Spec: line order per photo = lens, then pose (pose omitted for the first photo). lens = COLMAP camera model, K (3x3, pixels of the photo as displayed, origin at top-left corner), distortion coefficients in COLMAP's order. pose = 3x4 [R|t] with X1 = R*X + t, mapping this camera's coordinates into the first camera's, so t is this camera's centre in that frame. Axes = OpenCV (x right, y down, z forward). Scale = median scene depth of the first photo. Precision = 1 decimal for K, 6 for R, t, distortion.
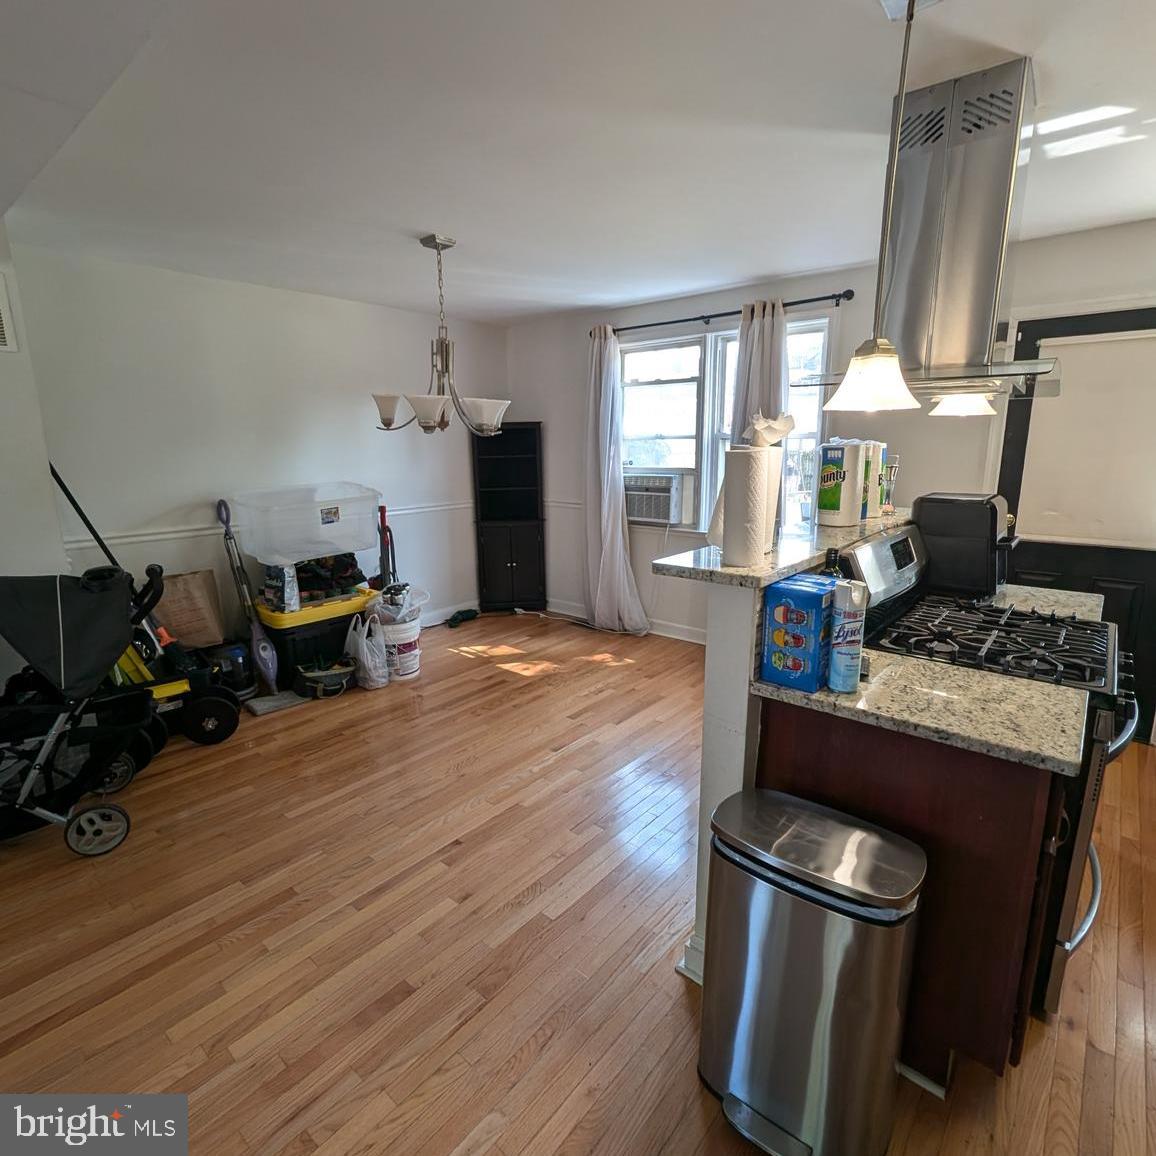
lens RADIAL K [[636.0, 0, 579.3], [0, 636.0, 577.8], [0, 0, 1]] dist [0.000439, 0.000160]
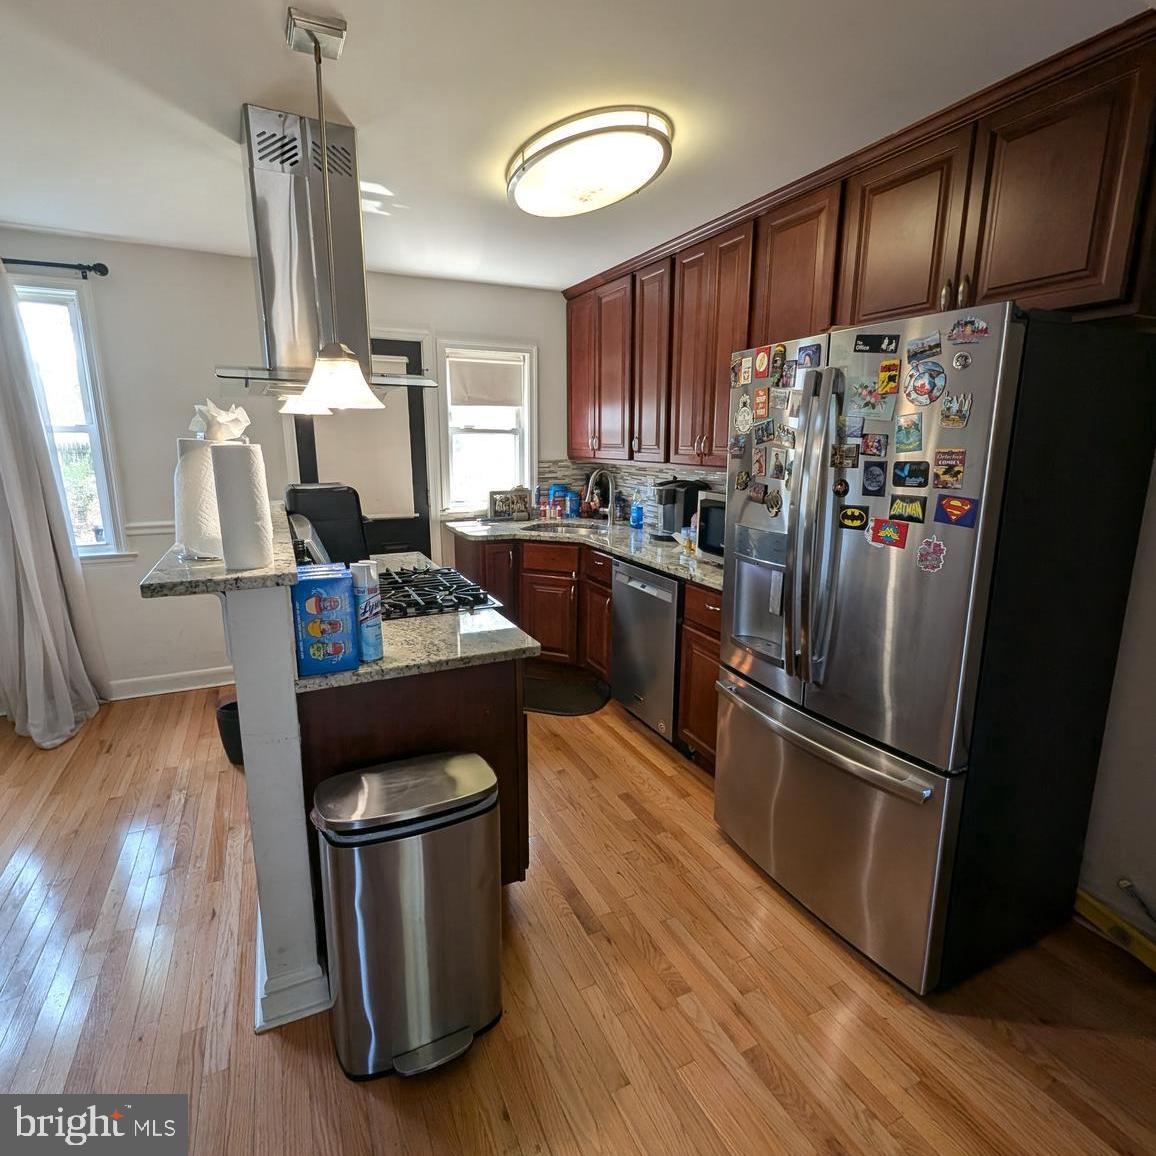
lens RADIAL K [[636.0, 0, 584.6], [0, 636.0, 575.8], [0, 0, 1]] dist [0.000439, 0.000160]
pose [[0.406063, -0.187111, 0.894484, -0.159872], [0.185166, 0.975357, 0.119970, -0.012093], [-0.894889, 0.116913, 0.430703, 0.066511]]
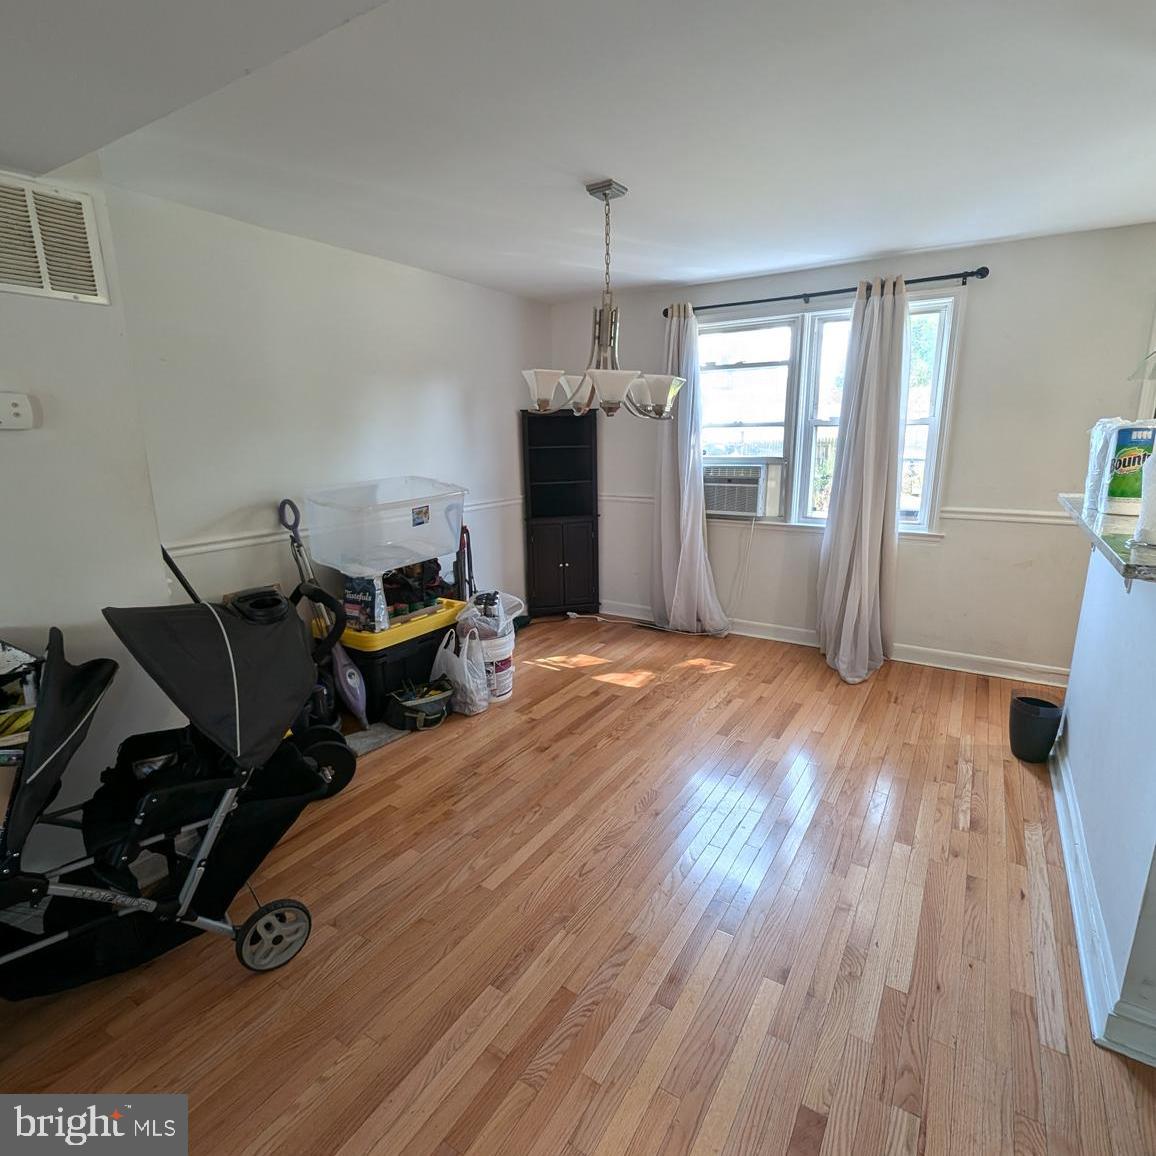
lens RADIAL K [[636.0, 0, 580.0], [0, 636.0, 577.5], [0, 0, 1]] dist [0.000439, 0.000160]
pose [[0.990494, -0.034800, 0.133080, -0.295344], [0.033644, 0.999374, 0.010928, -0.017030], [-0.133377, -0.006347, 0.991045, 0.122802]]
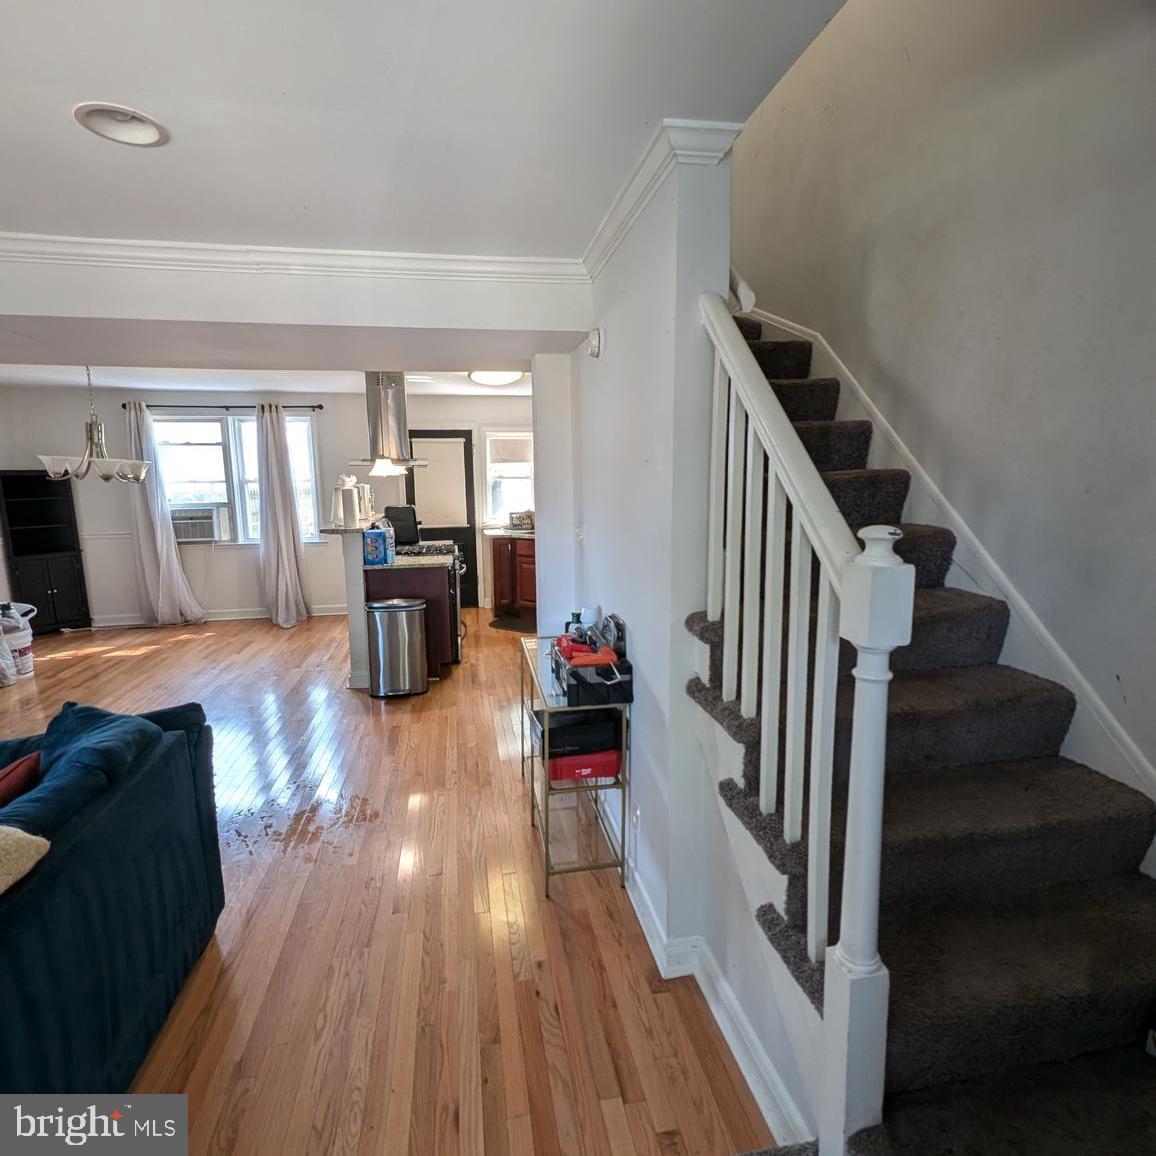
lens RADIAL K [[636.0, 0, 582.2], [0, 636.0, 577.5], [0, 0, 1]] dist [0.000439, 0.000160]
pose [[0.623950, -0.123961, 0.771570, -0.563899], [0.170334, 0.985172, 0.020534, 0.135307], [-0.762674, 0.118613, 0.635813, -0.674409]]
